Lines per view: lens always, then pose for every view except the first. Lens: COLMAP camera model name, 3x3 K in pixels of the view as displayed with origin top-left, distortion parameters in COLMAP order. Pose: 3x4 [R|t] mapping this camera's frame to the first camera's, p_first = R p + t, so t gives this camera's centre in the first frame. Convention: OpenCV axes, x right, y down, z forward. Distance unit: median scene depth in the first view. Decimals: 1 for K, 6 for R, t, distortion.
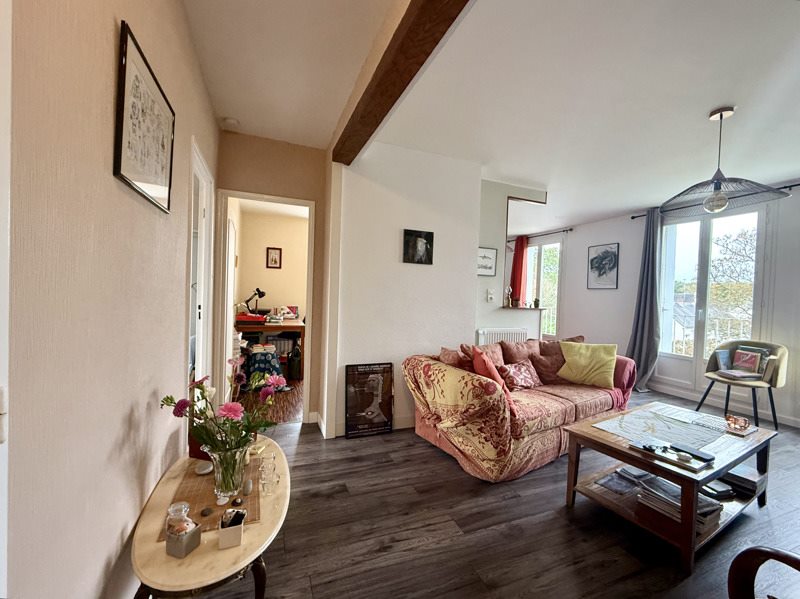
lens RADIAL K [[328.1, 0, 400.0], [0, 328.1, 299.5], [0, 0, 1]] dist [-0.000457, -0.000039]
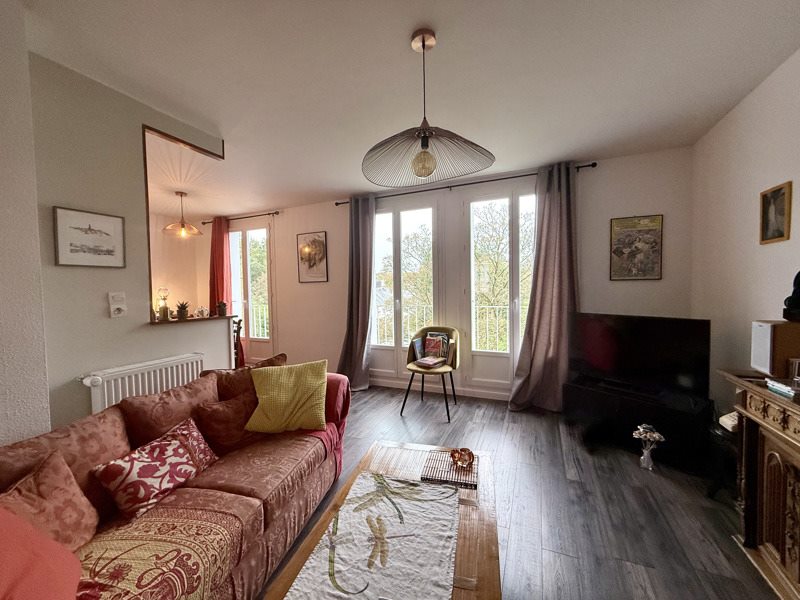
lens RADIAL K [[328.1, 0, 400.0], [0, 328.1, 300.0], [0, 0, 1]] dist [-0.000457, -0.000039]
pose [[0.706226, -0.073599, 0.704150, 0.262383], [0.057158, 0.997262, 0.046910, -0.021953], [-0.705675, 0.007118, 0.708500, 0.352212]]
